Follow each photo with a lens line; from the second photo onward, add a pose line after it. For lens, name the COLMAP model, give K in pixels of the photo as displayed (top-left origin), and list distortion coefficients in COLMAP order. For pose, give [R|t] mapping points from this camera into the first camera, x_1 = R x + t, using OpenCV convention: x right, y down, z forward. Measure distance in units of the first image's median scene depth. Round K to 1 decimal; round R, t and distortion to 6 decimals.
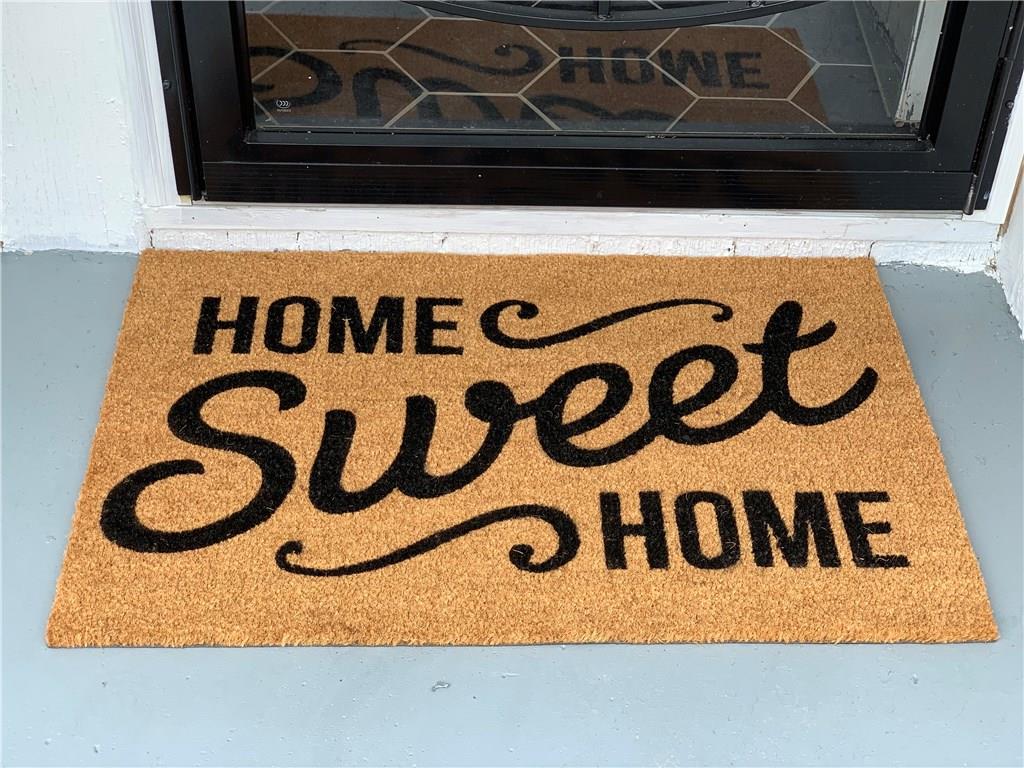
lens RADIAL K [[1537.5, 0, 512.0], [0, 1537.5, 384.0], [0, 0, 1]] dist [-0.006790, 0.003905]
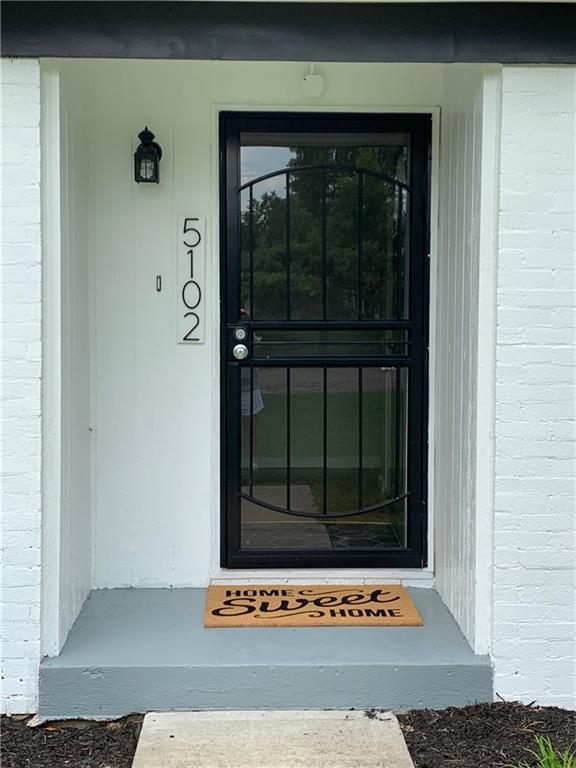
lens RADIAL K [[1139.6, 0, 288.0], [0, 1139.6, 384.0], [0, 0, 1]] dist [0.002453, 0.002392]
pose [[0.999357, -0.032841, 0.014383, -0.074237], [0.034854, 0.795863, -0.604473, 1.352168], [0.008405, 0.604585, 0.796496, -1.702919]]
